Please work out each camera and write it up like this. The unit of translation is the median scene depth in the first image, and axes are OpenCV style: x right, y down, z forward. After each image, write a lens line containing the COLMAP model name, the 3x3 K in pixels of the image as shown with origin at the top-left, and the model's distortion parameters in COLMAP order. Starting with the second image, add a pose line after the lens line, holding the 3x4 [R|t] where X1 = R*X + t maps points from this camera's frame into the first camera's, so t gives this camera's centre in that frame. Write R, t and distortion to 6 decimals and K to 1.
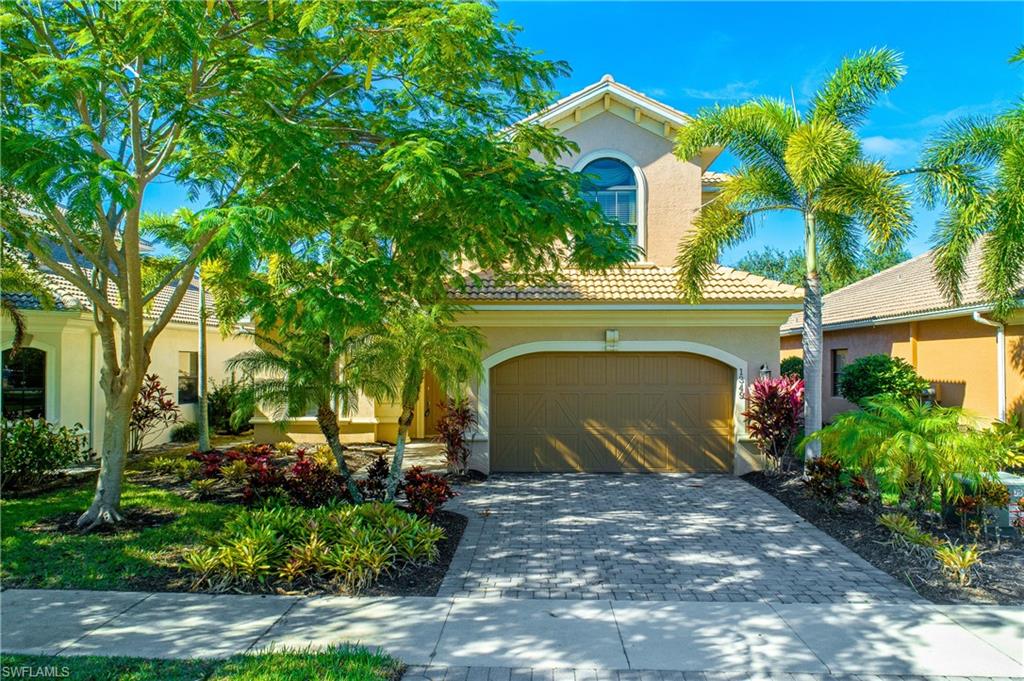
lens RADIAL K [[720.6, 0, 530.4], [0, 720.6, 357.0], [0, 0, 1]] dist [-0.007407, 0.010943]
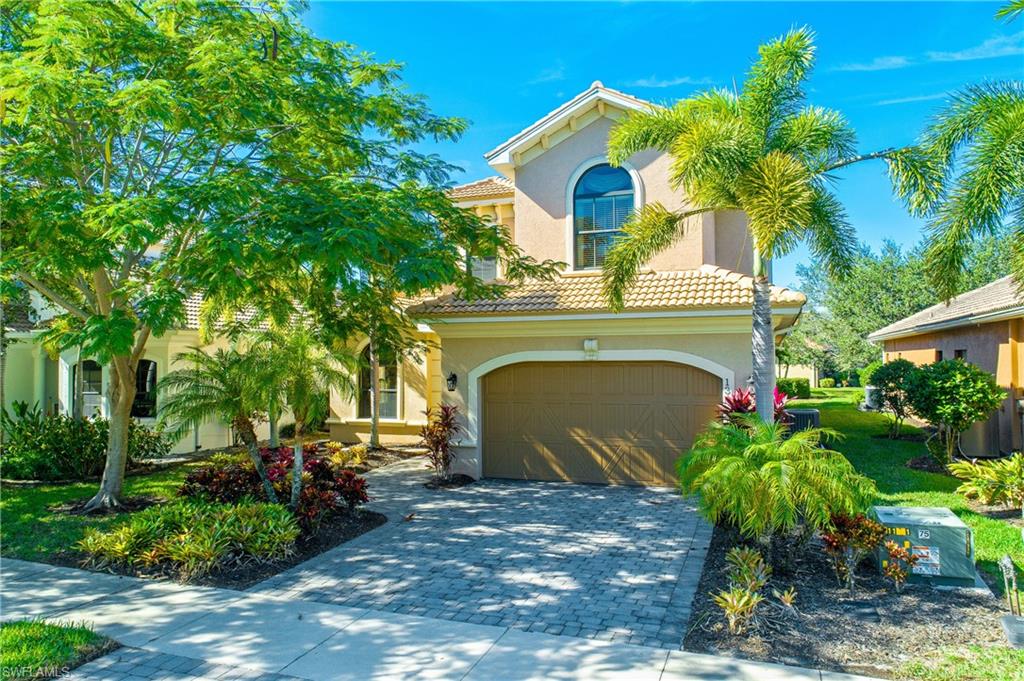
lens RADIAL K [[720.6, 0, 516.1], [0, 720.6, 344.7], [0, 0, 1]] dist [-0.007407, 0.010943]
pose [[0.949883, -0.011690, -0.312388, 0.554767], [0.008866, 0.999906, -0.010457, -0.034892], [0.312480, 0.007164, 0.949897, 0.044812]]
